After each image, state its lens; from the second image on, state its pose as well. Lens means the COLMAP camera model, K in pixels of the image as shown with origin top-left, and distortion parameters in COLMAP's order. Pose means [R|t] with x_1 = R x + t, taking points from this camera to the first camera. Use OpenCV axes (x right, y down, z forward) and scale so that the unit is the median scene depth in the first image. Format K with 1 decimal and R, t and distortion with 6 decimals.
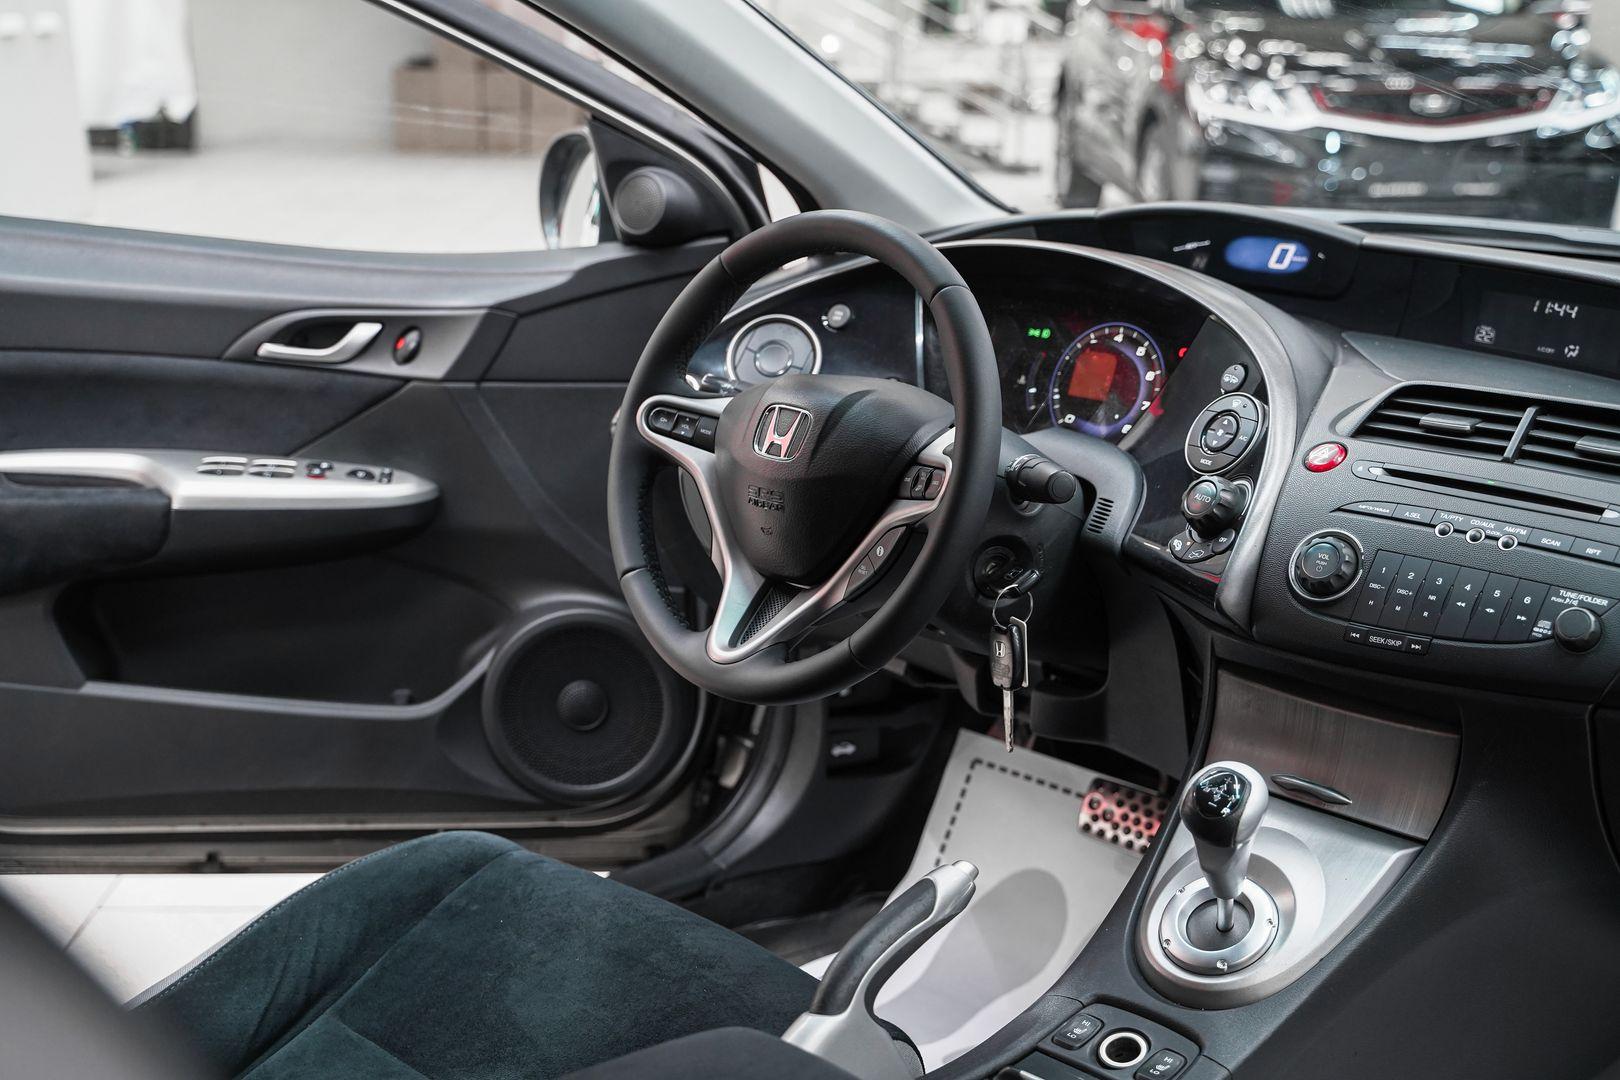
lens RADIAL K [[1976.3, 0, 810.0], [0, 1976.3, 540.0], [0, 0, 1]] dist [0.020205, 0.111113]
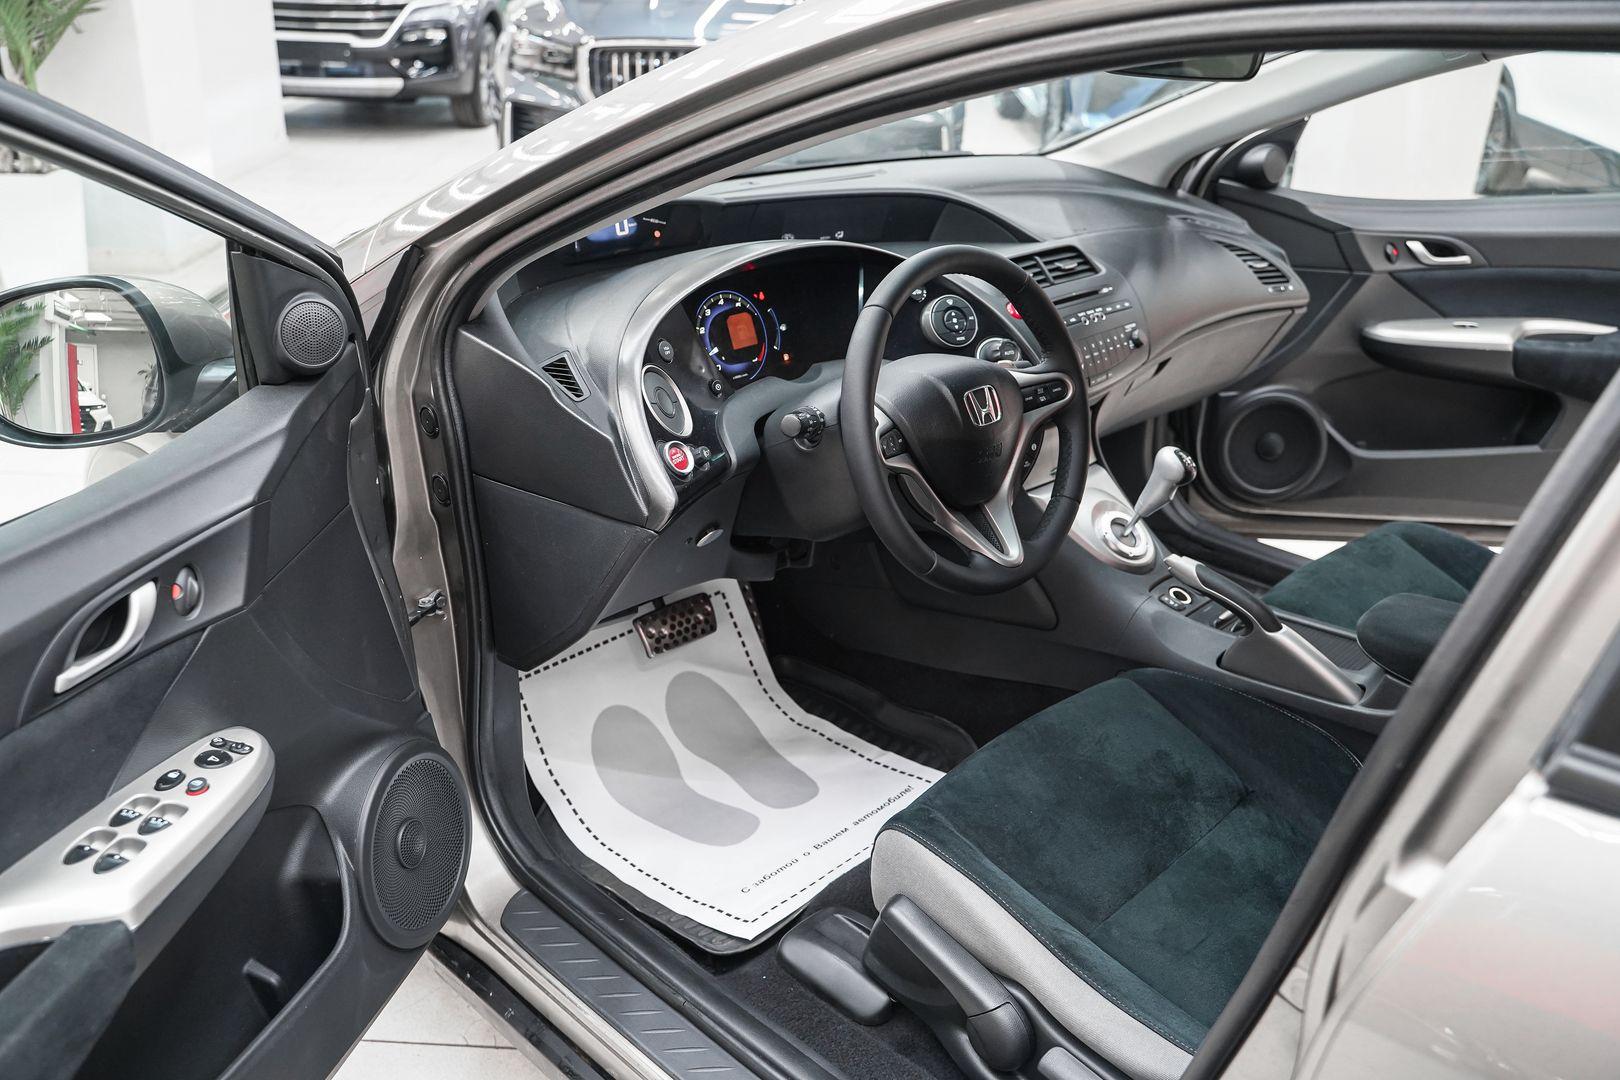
lens RADIAL K [[1367.3, 0, 810.0], [0, 1367.3, 540.0], [0, 0, 1]] dist [-0.119729, 0.129936]
pose [[0.009463, -0.428807, 0.903347, -0.896107], [0.230102, 0.880078, 0.415351, -0.385650], [-0.973121, 0.203931, 0.106998, 0.979717]]
